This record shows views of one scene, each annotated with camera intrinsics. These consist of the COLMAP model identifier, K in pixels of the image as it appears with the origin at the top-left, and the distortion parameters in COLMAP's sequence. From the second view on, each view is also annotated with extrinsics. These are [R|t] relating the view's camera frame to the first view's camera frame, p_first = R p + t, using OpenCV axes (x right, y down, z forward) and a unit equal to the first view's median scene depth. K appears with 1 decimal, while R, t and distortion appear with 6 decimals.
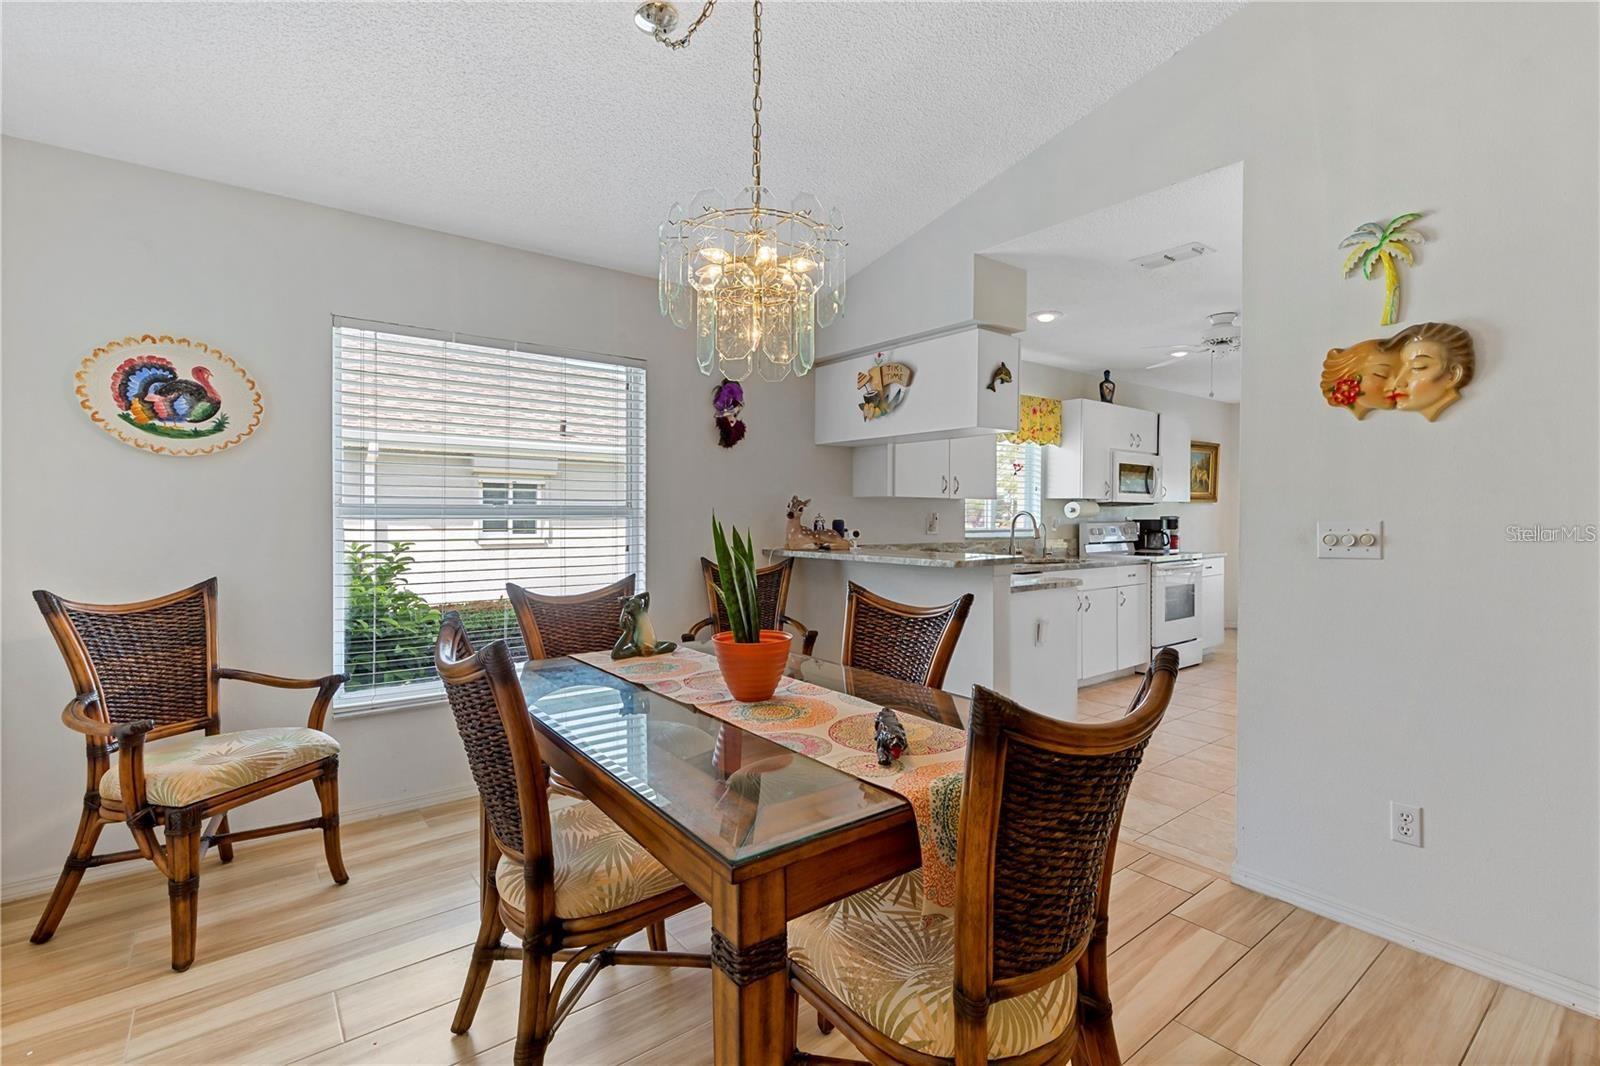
lens RADIAL K [[727.8, 0, 800.9], [0, 727.8, 523.9], [0, 0, 1]] dist [0.000577, 0.000195]
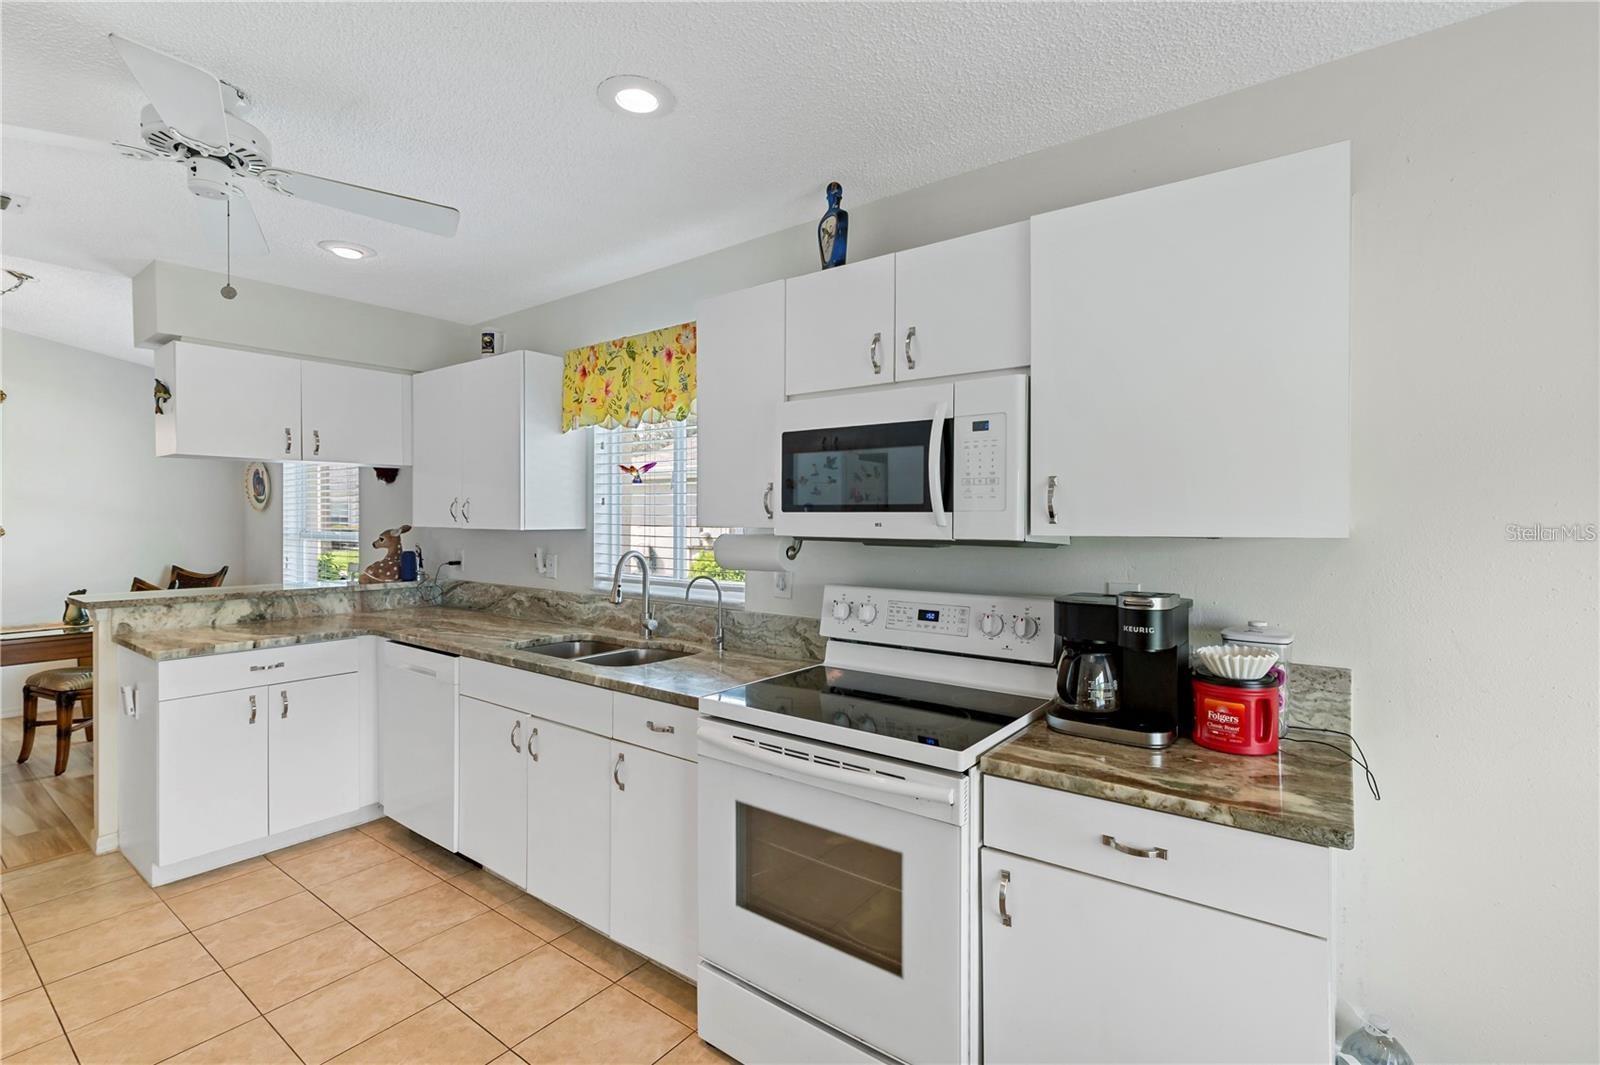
lens RADIAL K [[727.8, 0, 811.9], [0, 727.8, 524.5], [0, 0, 1]] dist [0.000577, 0.000195]
pose [[0.281762, 0.009876, -0.959433, 0.785862], [-0.012253, 0.999903, 0.006694, -0.037731], [0.959406, 0.009870, 0.281856, 0.887819]]
